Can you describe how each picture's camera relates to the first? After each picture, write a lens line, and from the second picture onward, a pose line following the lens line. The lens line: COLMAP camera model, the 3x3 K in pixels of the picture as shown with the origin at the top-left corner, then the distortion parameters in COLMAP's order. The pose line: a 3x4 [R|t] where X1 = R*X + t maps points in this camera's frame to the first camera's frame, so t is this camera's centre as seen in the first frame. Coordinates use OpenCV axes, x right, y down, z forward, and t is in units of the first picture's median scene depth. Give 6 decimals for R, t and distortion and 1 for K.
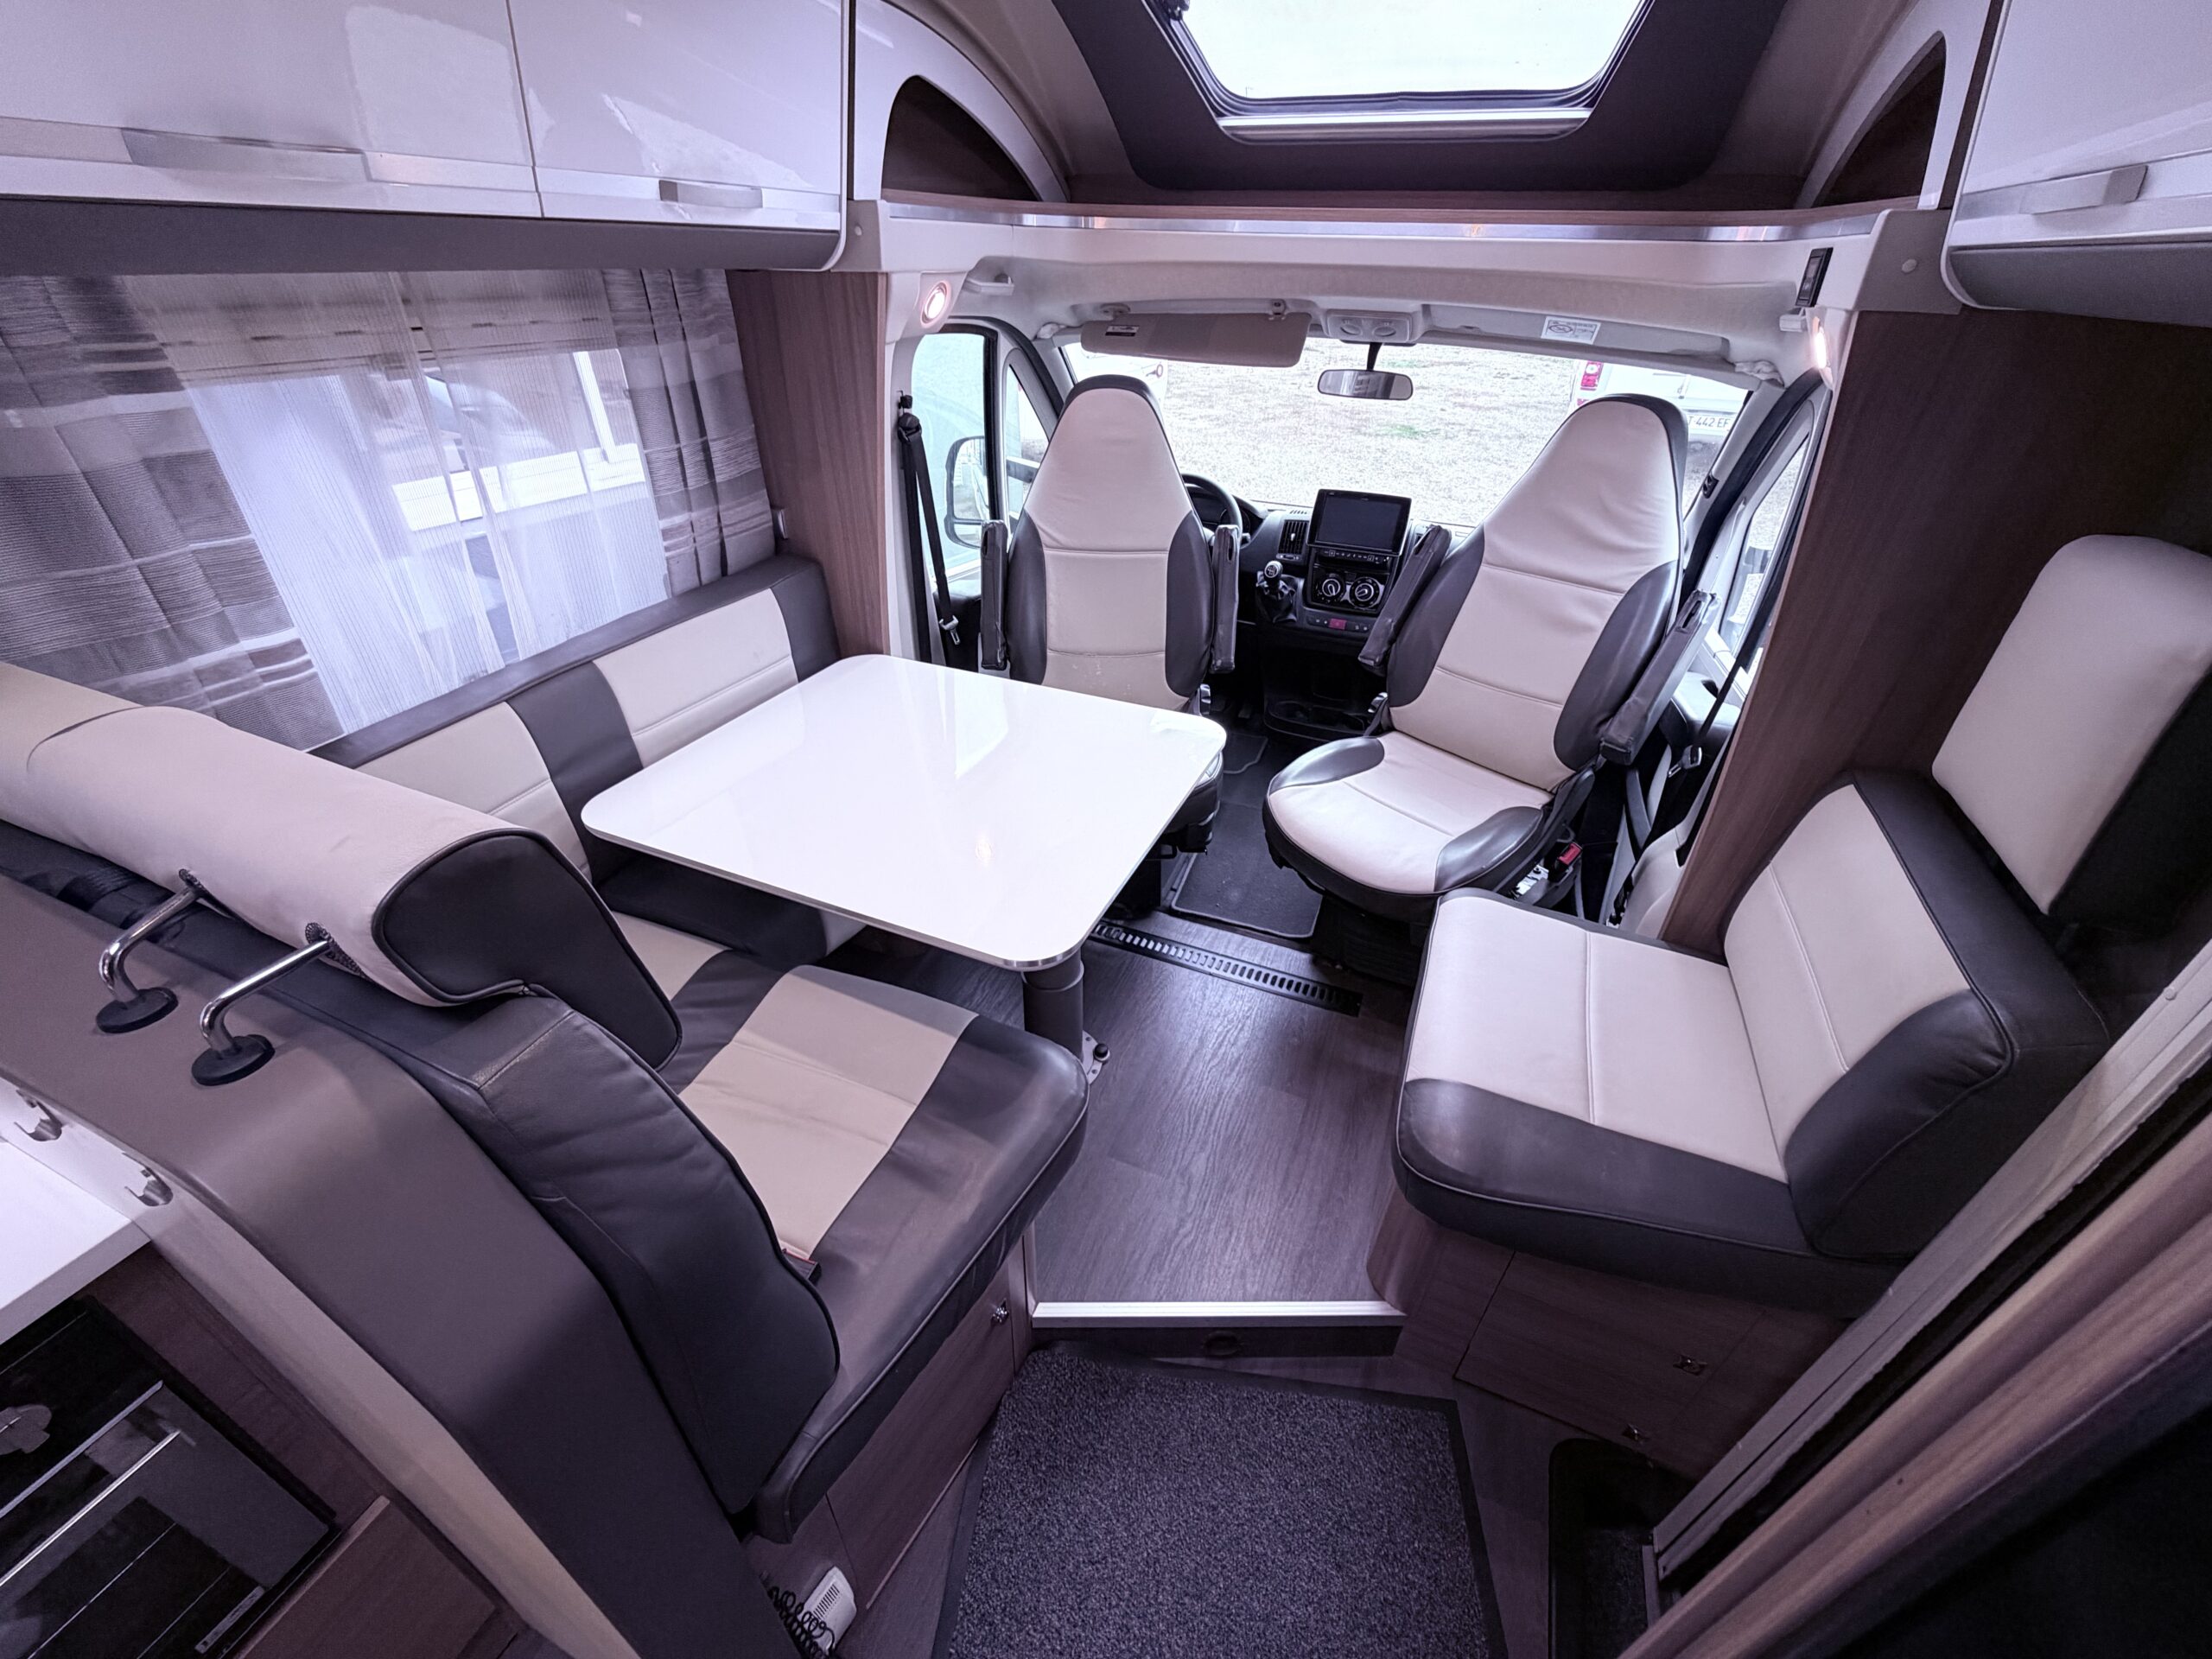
lens RADIAL K [[883.4, 0, 1116.4], [0, 883.4, 829.5], [0, 0, 1]] dist [0.000672, -0.000201]
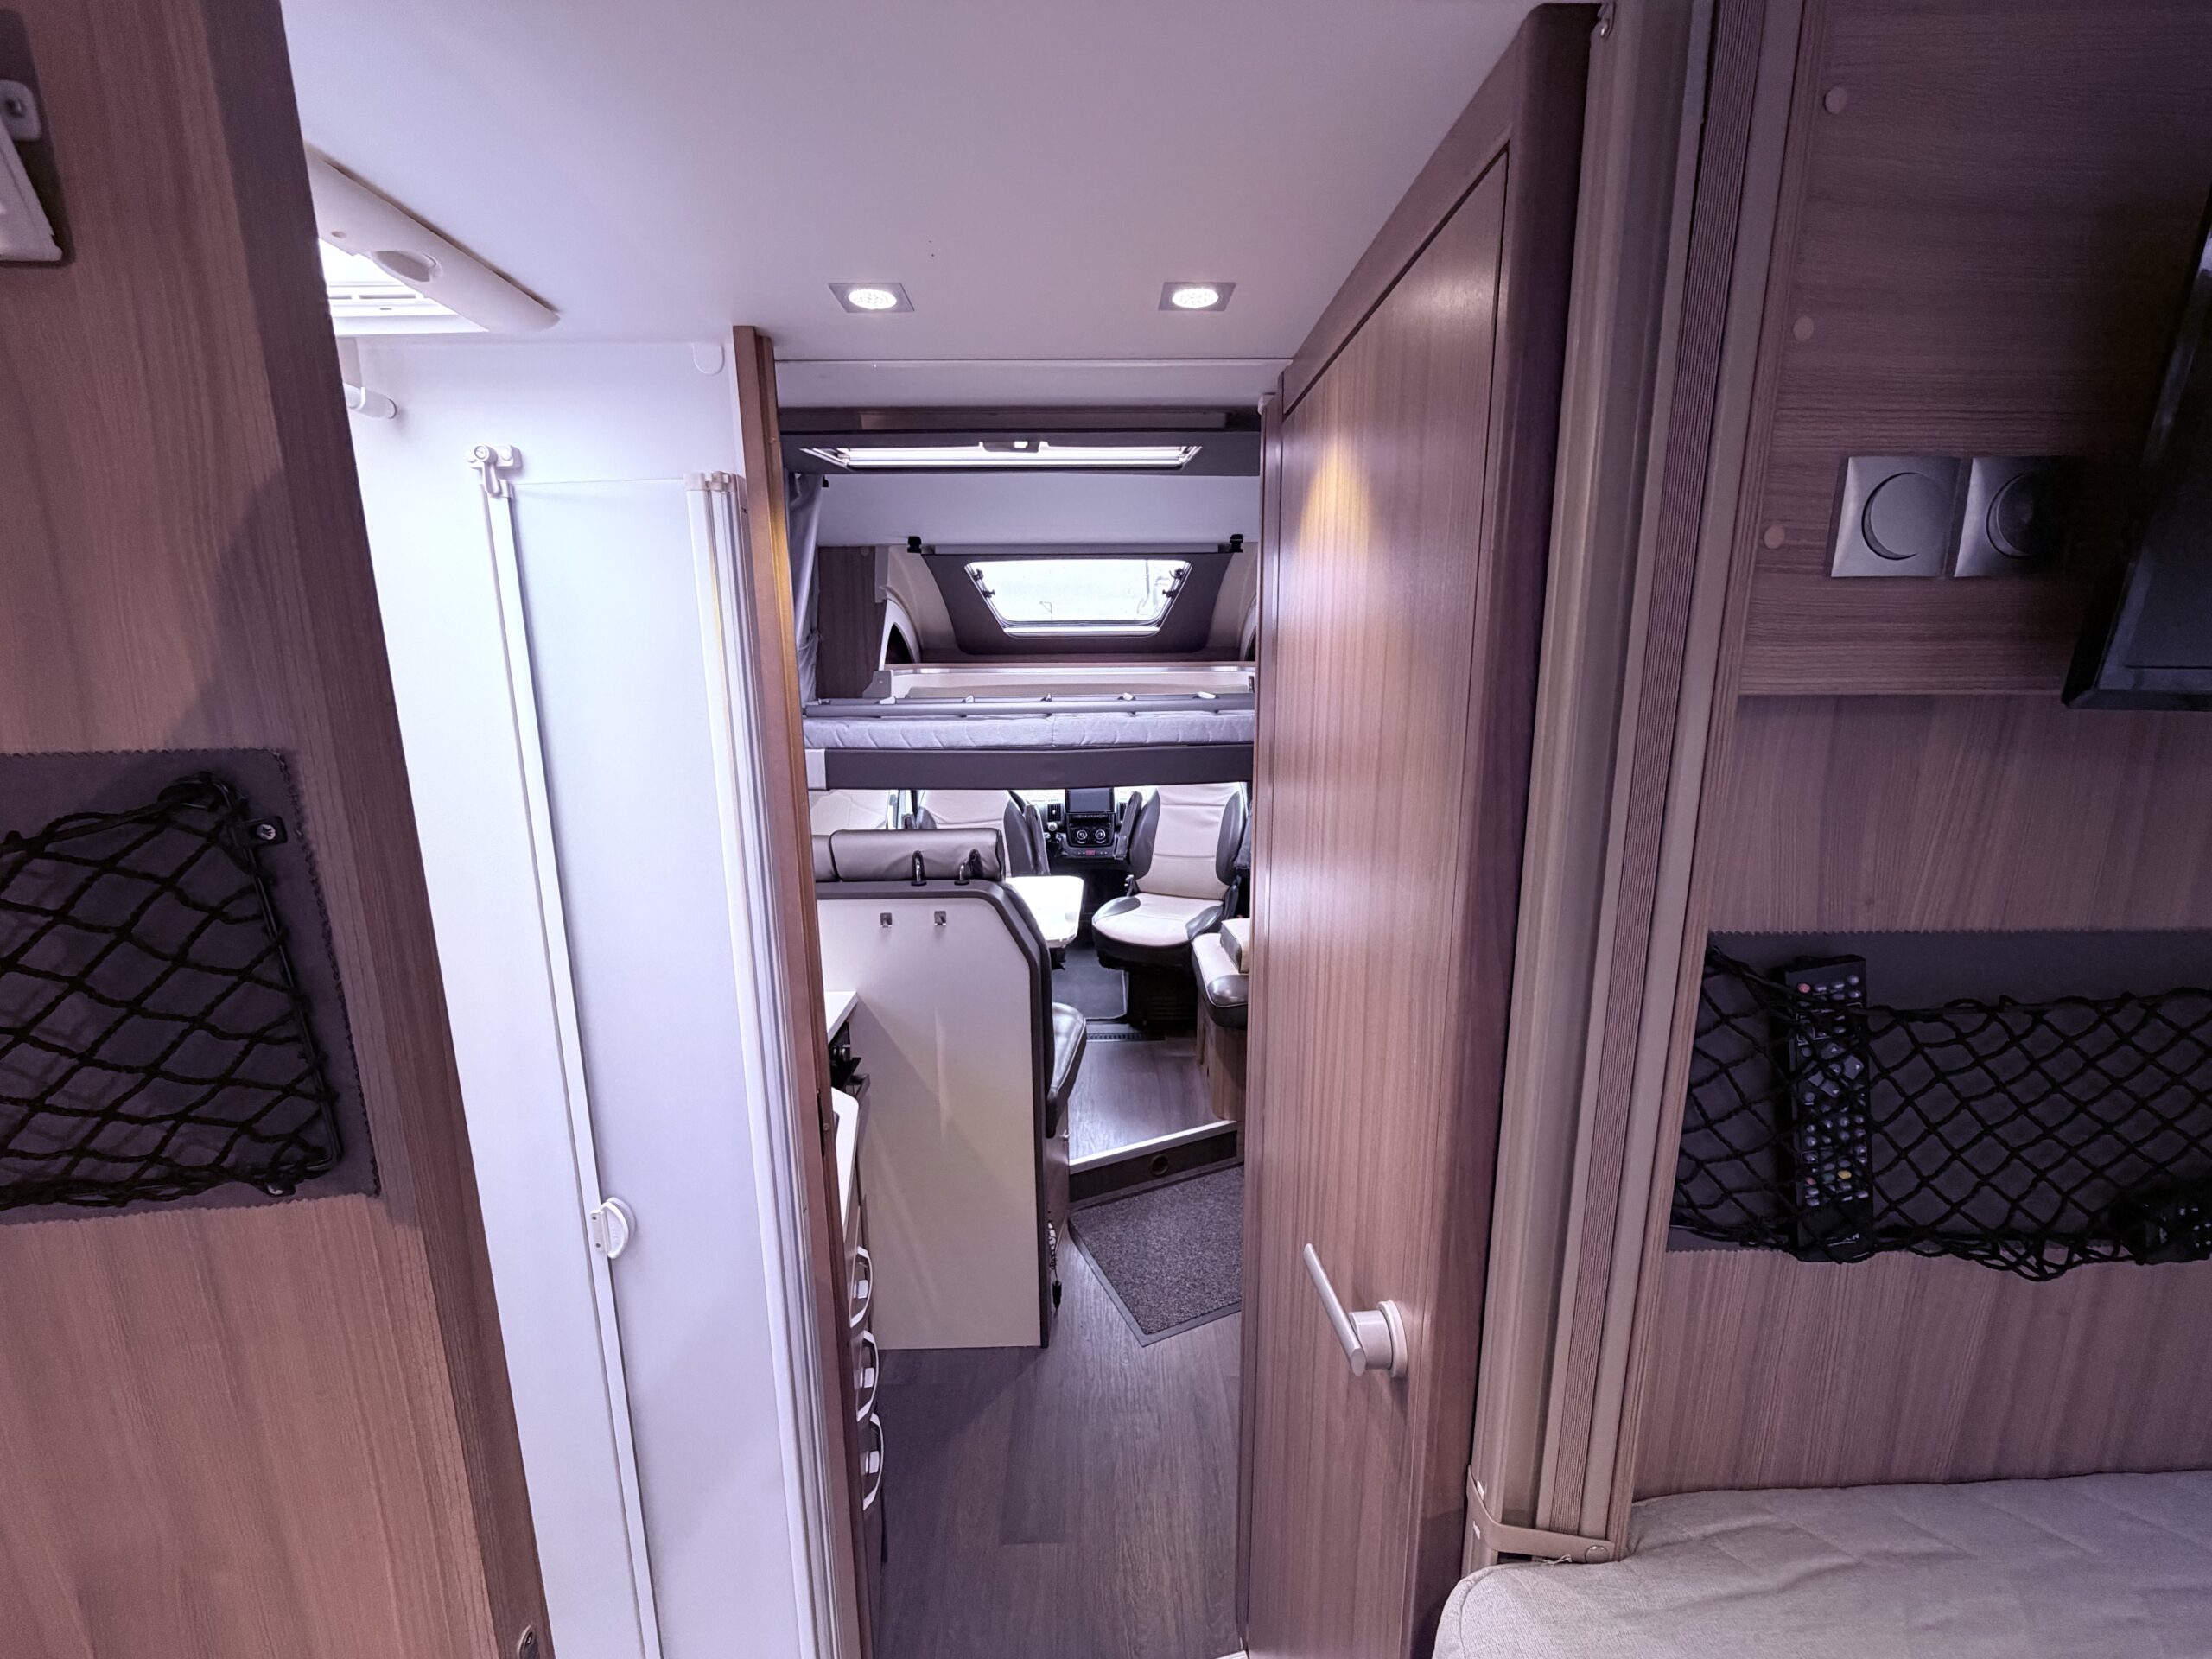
lens RADIAL K [[883.4, 0, 1116.4], [0, 883.4, 829.5], [0, 0, 1]] dist [0.000672, -0.000201]
pose [[0.910269, -0.107574, 0.399797, -0.554204], [0.251552, 0.910677, -0.327703, 0.434777], [-0.328833, 0.398868, 0.856022, -0.766505]]
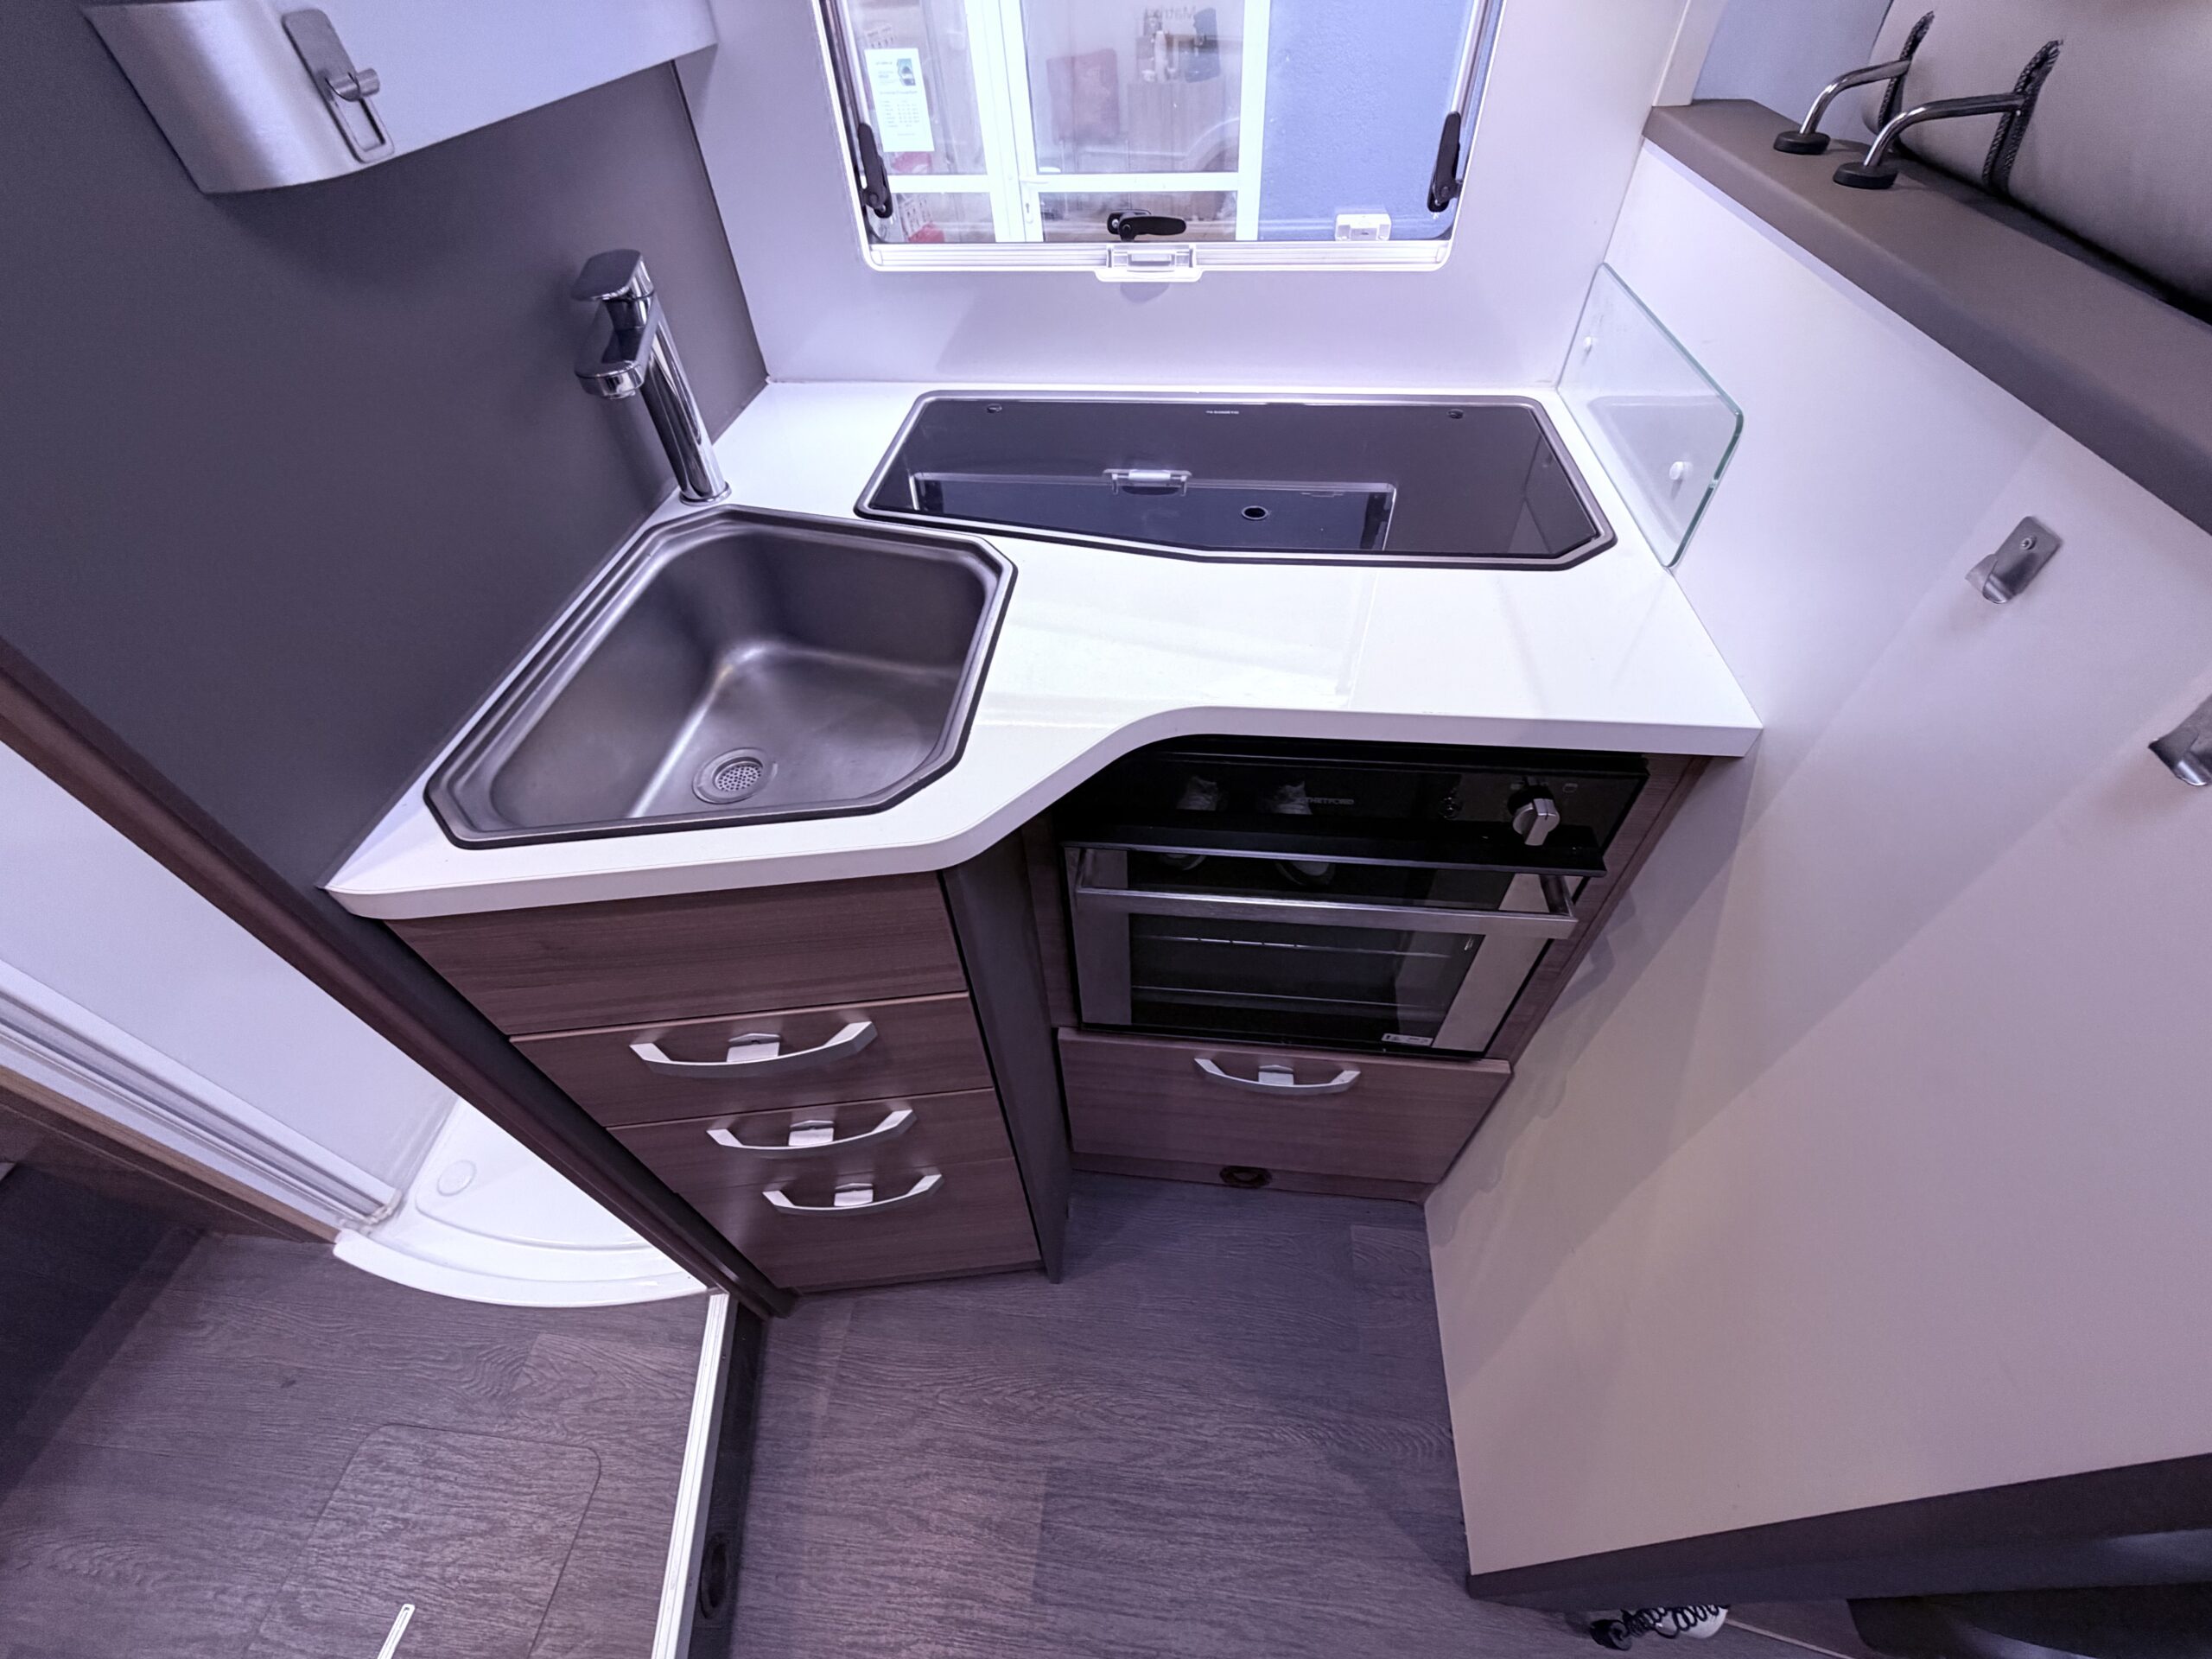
lens RADIAL K [[883.4, 0, 1116.4], [0, 883.4, 829.5], [0, 0, 1]] dist [0.000672, -0.000201]
pose [[0.304517, 0.684313, -0.662560, -0.261219], [-0.496010, 0.707765, 0.503033, 0.152619], [0.813169, 0.175454, 0.554952, 0.017069]]
